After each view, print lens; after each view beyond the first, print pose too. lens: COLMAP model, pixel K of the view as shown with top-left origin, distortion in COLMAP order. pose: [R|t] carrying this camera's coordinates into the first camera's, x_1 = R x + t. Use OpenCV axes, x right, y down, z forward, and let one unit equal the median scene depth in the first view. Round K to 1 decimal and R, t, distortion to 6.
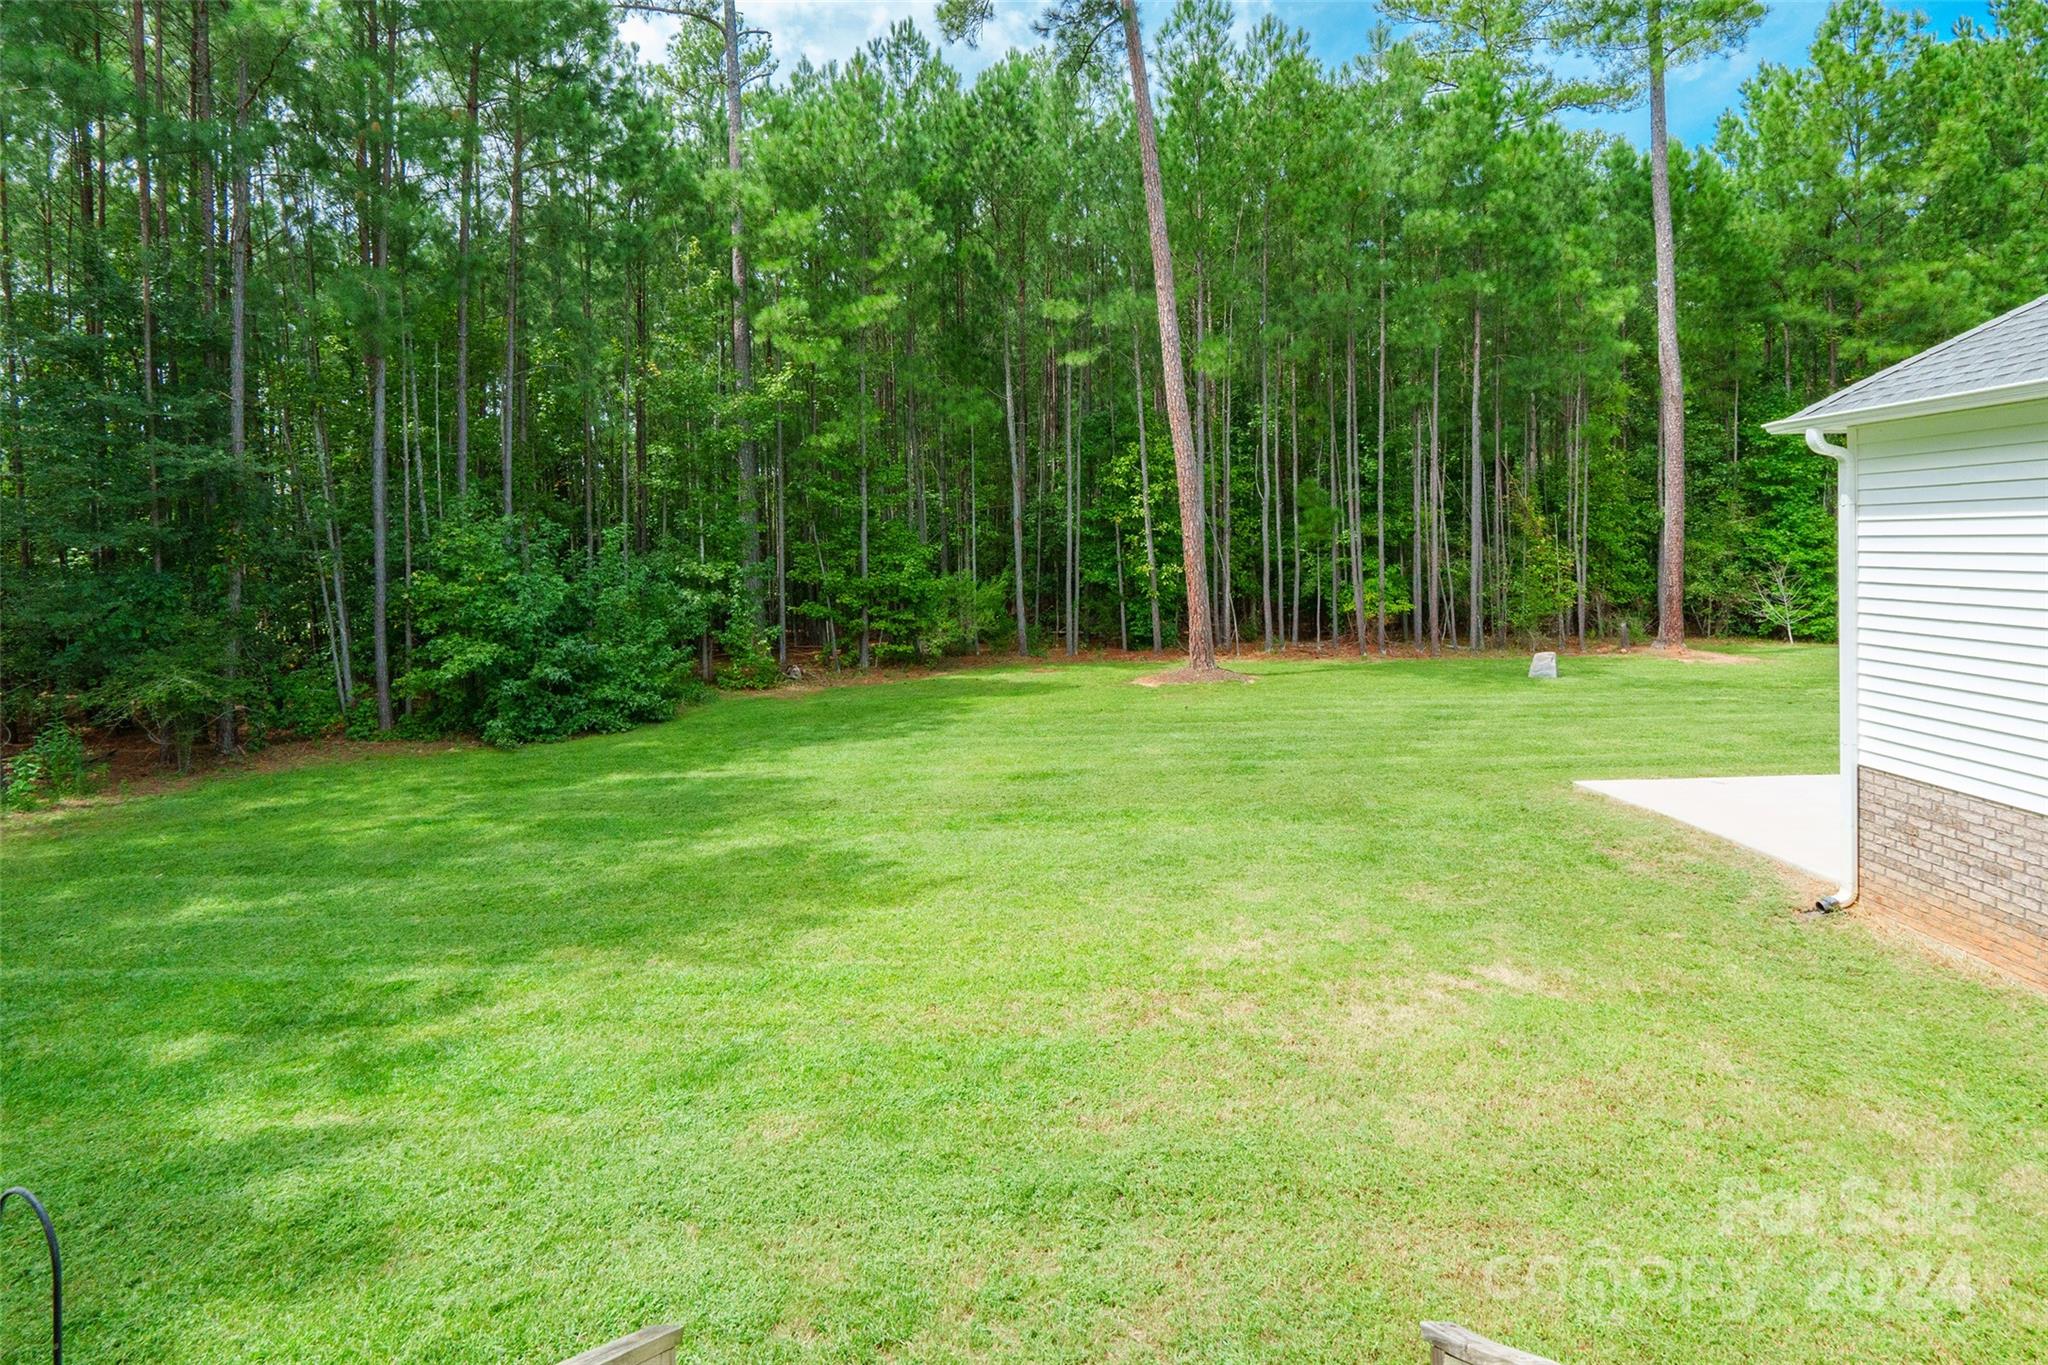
lens RADIAL K [[954.4, 0, 1022.1], [0, 954.4, 554.5], [0, 0, 1]] dist [-0.003739, -0.001667]
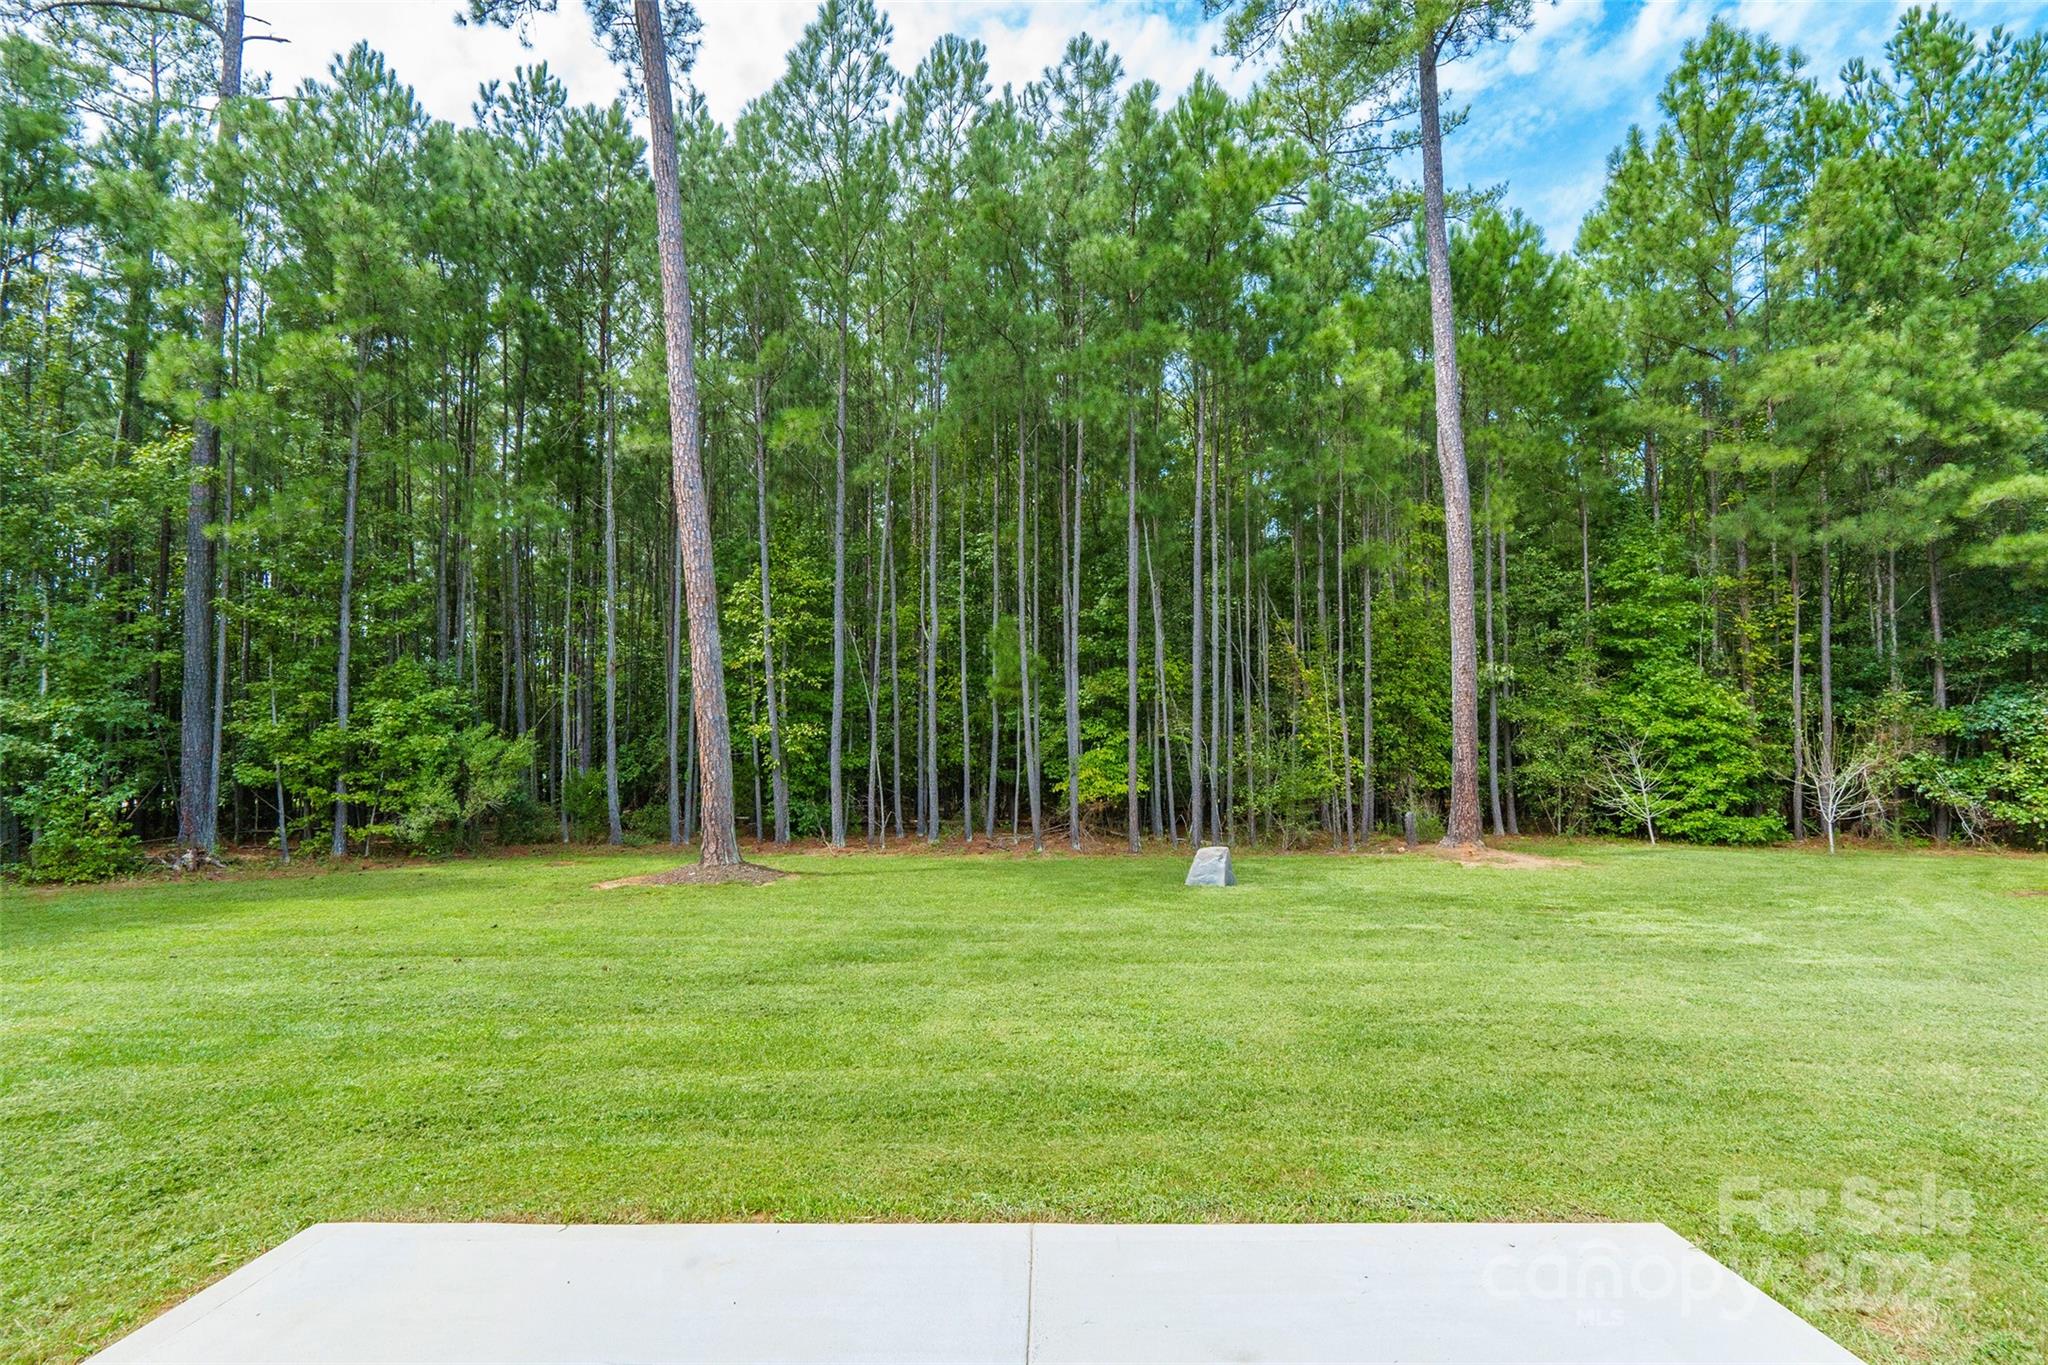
lens RADIAL K [[947.5, 0, 984.1], [0, 947.5, 689.0], [0, 0, 1]] dist [0.003782, -0.003813]
pose [[0.999867, 0.012339, -0.010709, 0.314562], [-0.013036, 0.997623, -0.067659, 0.031790], [0.009849, 0.067789, 0.997651, 0.265571]]
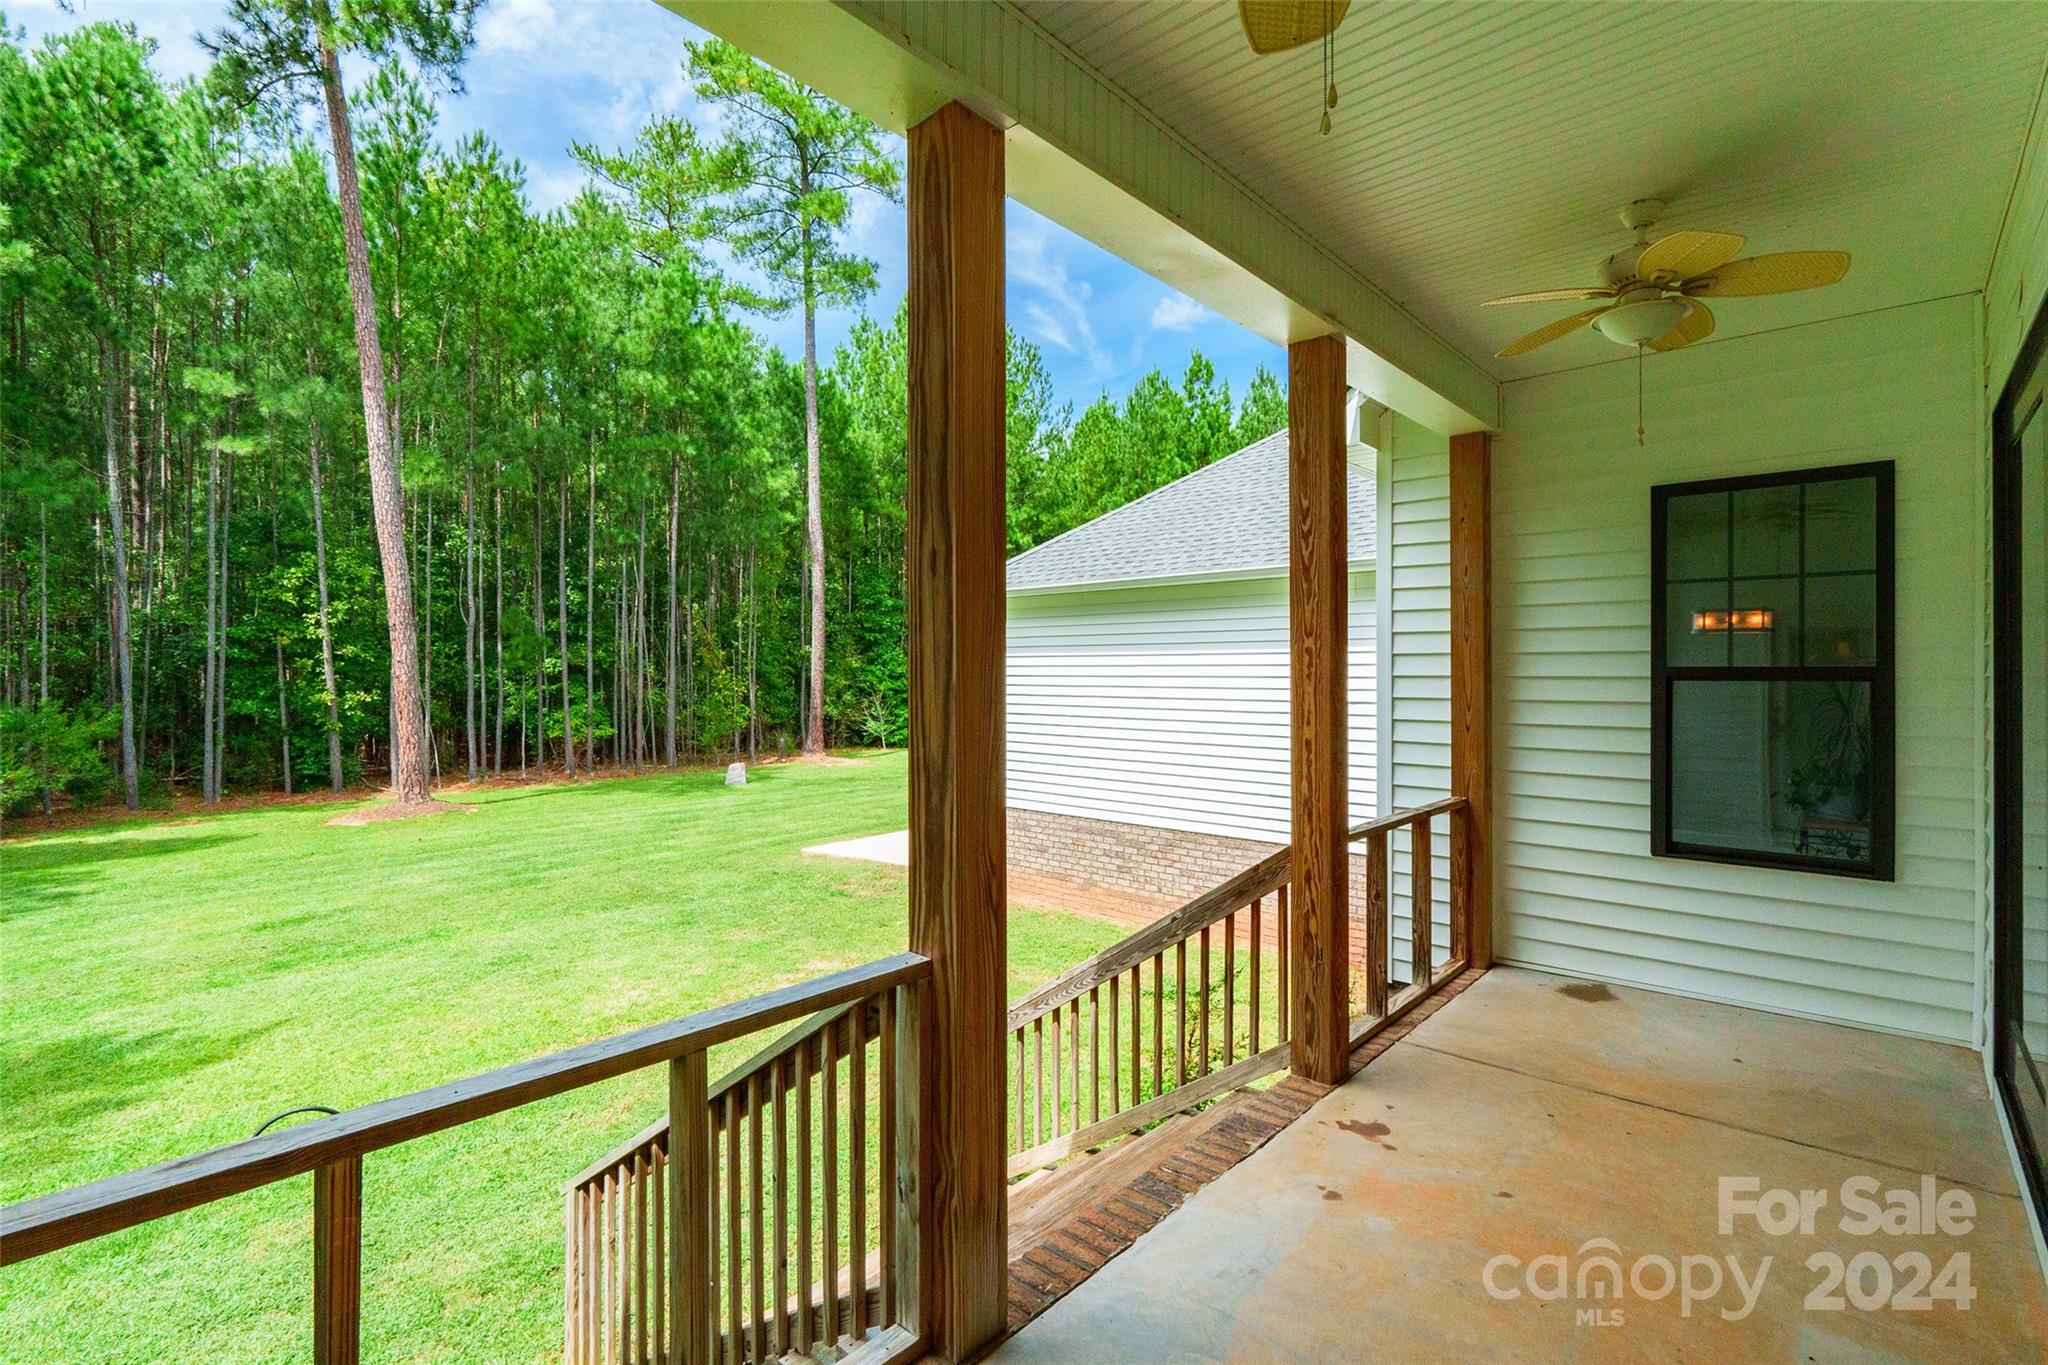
lens RADIAL K [[947.5, 0, 985.1], [0, 947.5, 671.2], [0, 0, 1]] dist [0.003782, -0.003813]
pose [[0.686228, 0.012816, 0.727273, -0.086911], [-0.000230, 0.999849, -0.017402, 0.005829], [-0.727386, 0.011775, 0.686127, -0.039006]]
